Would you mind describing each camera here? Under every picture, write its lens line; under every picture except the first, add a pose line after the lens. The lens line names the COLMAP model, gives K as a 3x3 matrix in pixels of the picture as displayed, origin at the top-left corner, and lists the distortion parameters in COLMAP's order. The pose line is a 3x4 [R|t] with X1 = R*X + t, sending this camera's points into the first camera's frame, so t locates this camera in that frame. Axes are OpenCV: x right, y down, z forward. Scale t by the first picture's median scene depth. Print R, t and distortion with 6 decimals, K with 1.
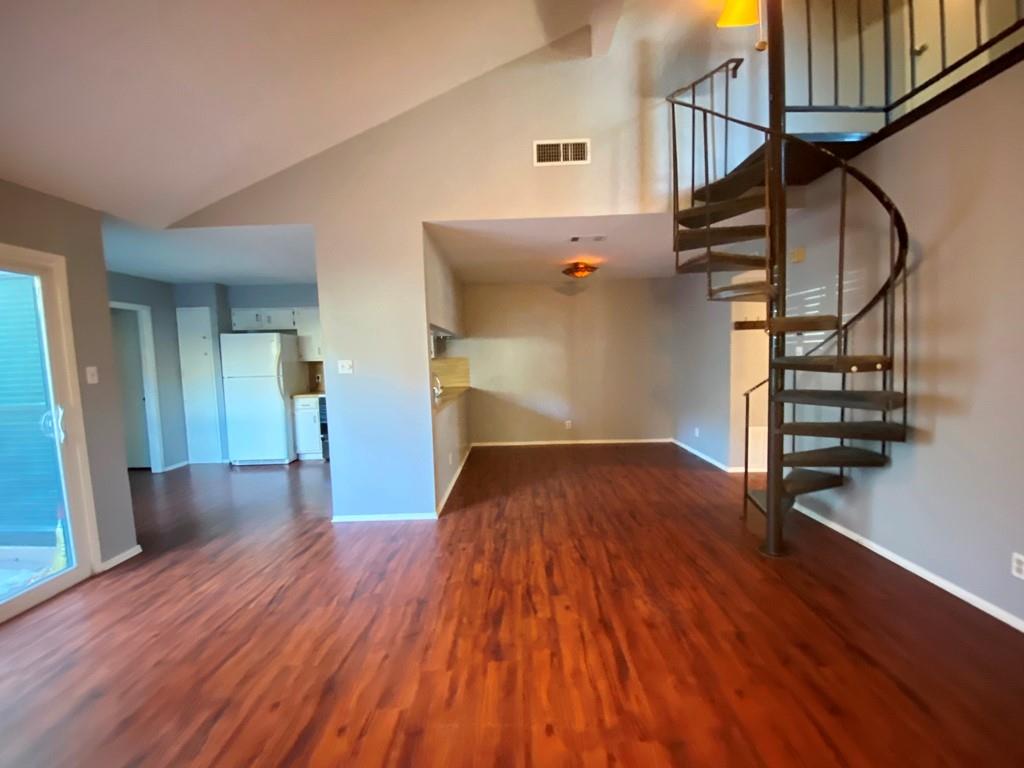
lens RADIAL K [[413.8, 0, 510.3], [0, 413.8, 386.4], [0, 0, 1]] dist [0.024784, -0.021757]
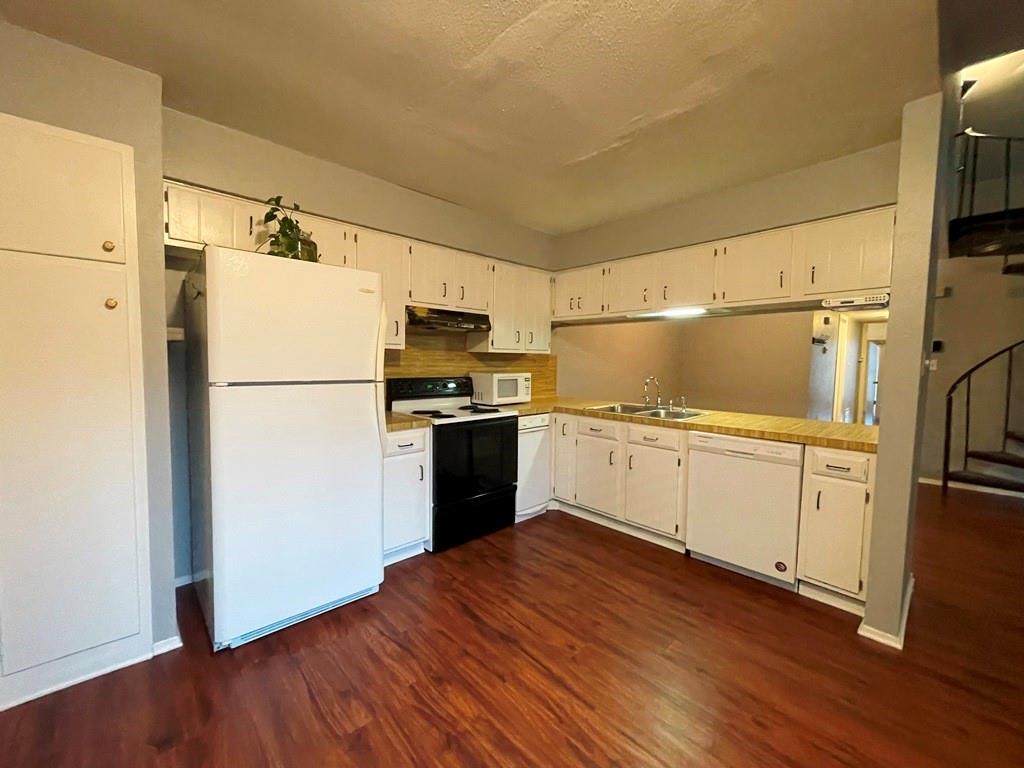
lens RADIAL K [[414.0, 0, 512.0], [0, 414.0, 384.0], [0, 0, 1]] dist [-0.003266, 0.000400]
pose [[0.721301, 0.000384, 0.692622, -1.363360], [0.016026, 0.999723, -0.017244, -0.021409], [-0.692436, 0.023537, 0.721095, 1.120111]]
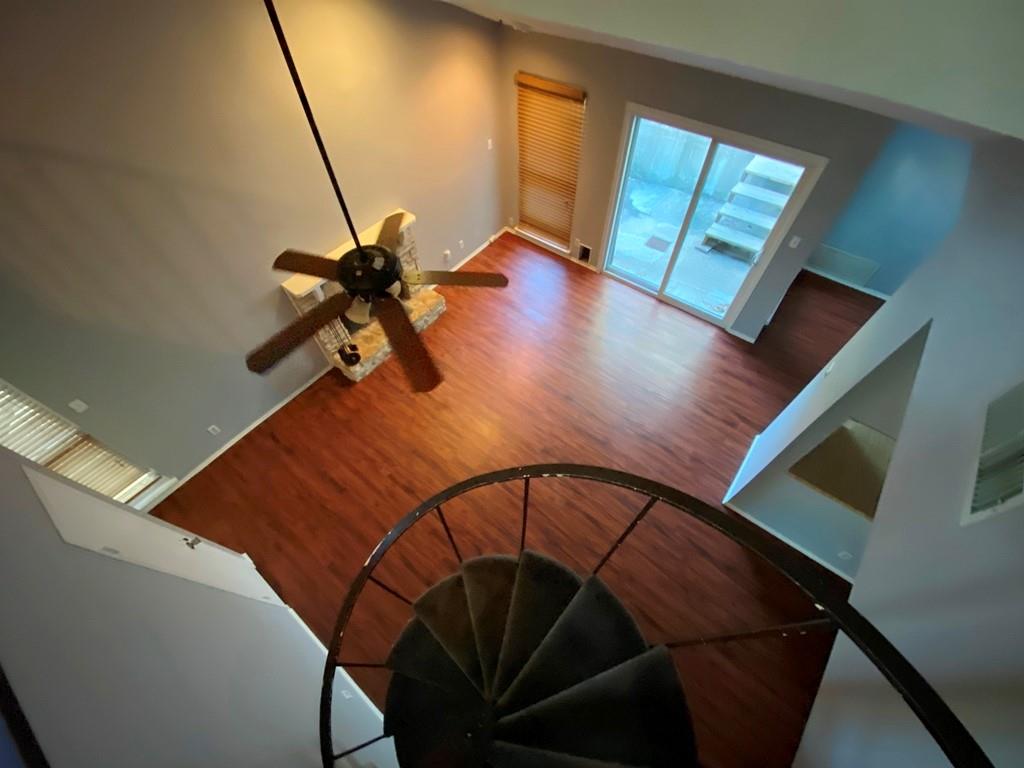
lens RADIAL K [[413.8, 0, 510.3], [0, 413.8, 386.4], [0, 0, 1]] dist [0.024784, -0.021757]
pose [[-0.607319, 0.676222, -0.416997, 0.489230], [-0.014968, 0.515050, 0.857029, -0.911905], [0.794317, 0.526732, -0.302678, 0.844177]]
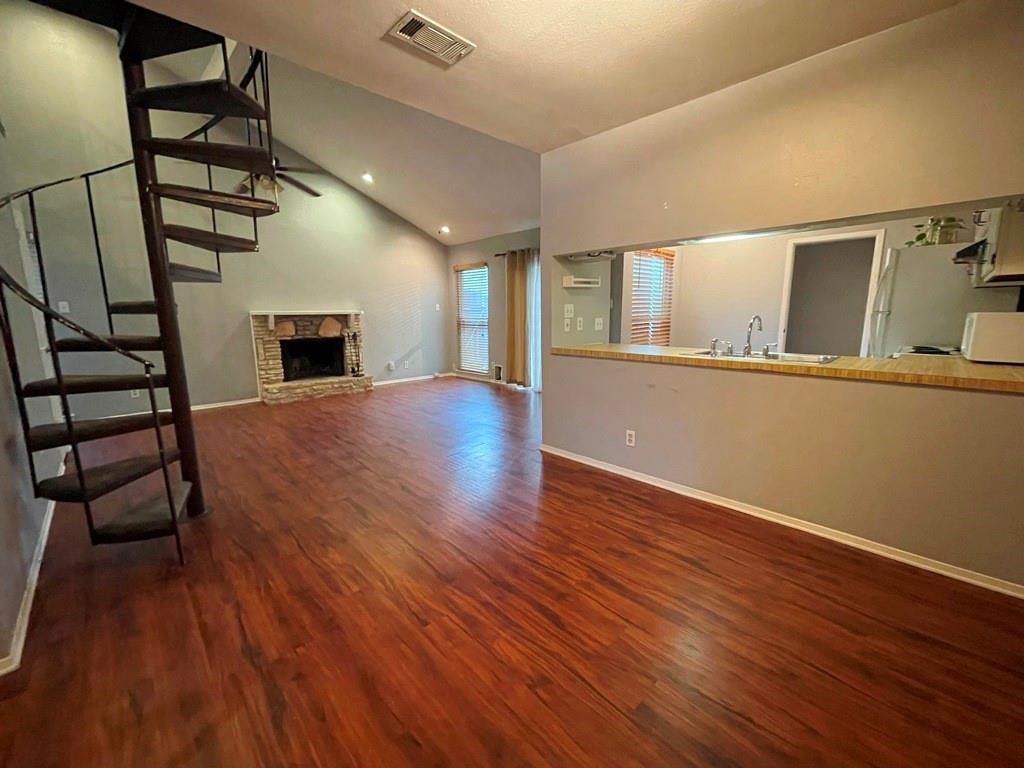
lens RADIAL K [[414.0, 0, 512.0], [0, 414.0, 384.0], [0, 0, 1]] dist [-0.003266, 0.000400]
pose [[-0.708054, 0.155918, -0.688730, 0.667865], [-0.021762, 0.970038, 0.241975, -0.113056], [0.705822, 0.186320, -0.683447, 1.913710]]
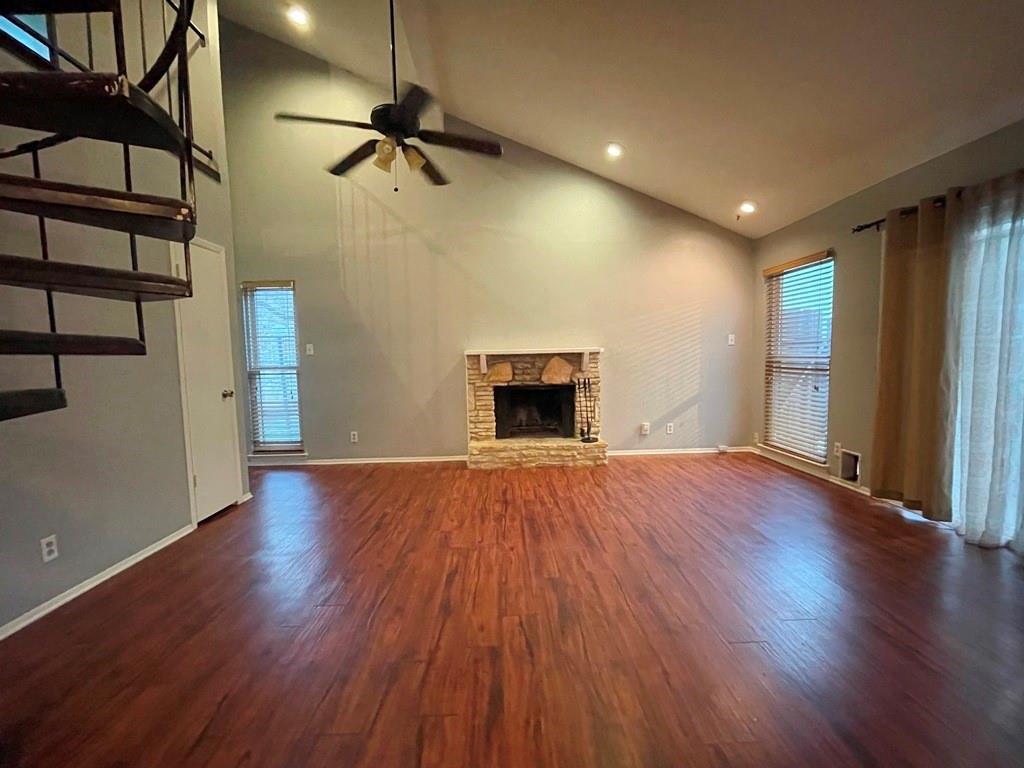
lens RADIAL K [[414.0, 0, 512.0], [0, 414.0, 384.0], [0, 0, 1]] dist [-0.003266, 0.000400]
pose [[-0.997492, 0.056067, -0.043202, 0.064459], [0.049520, 0.988908, 0.140031, -0.038309], [0.050574, 0.137541, -0.989204, 1.291138]]
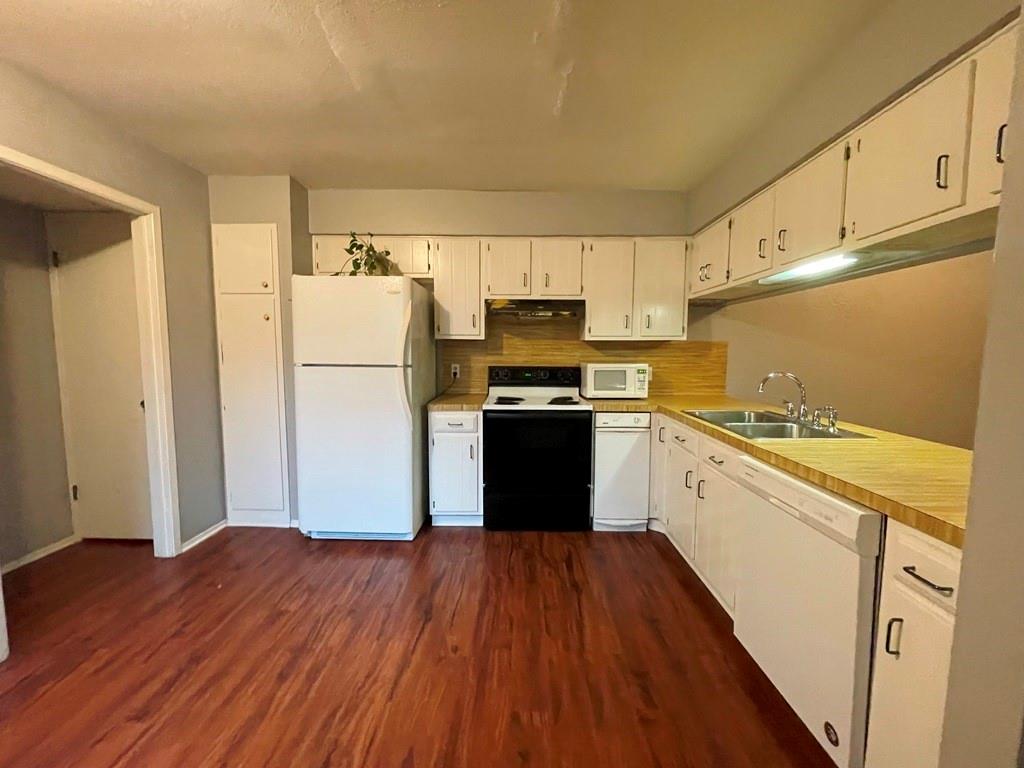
lens RADIAL K [[414.0, 0, 512.0], [0, 414.0, 384.0], [0, 0, 1]] dist [-0.003266, 0.000400]
pose [[0.999250, 0.036961, -0.011557, -0.789569], [-0.036844, 0.999269, 0.010177, -0.022464], [0.011924, -0.009743, 0.999881, 0.929302]]
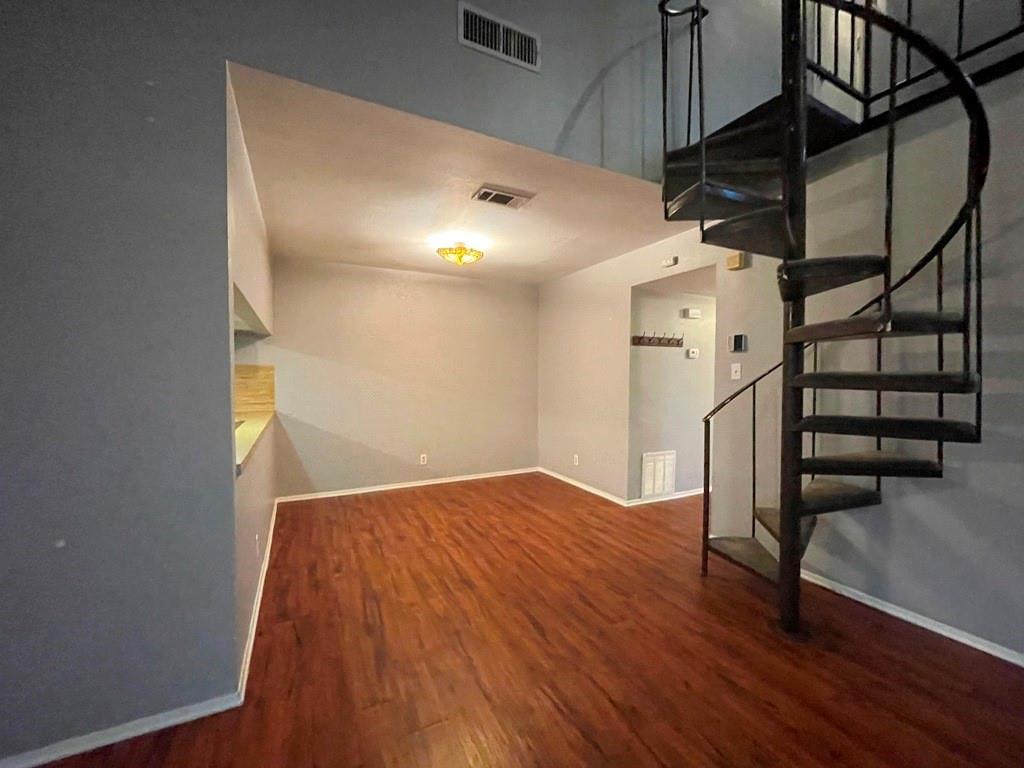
lens RADIAL K [[414.0, 0, 512.0], [0, 414.0, 384.0], [0, 0, 1]] dist [-0.003266, 0.000400]
pose [[0.884268, 0.019424, 0.466575, -0.154074], [0.005410, 0.998641, -0.051827, -0.013223], [-0.466948, 0.048353, 0.882962, 0.513624]]
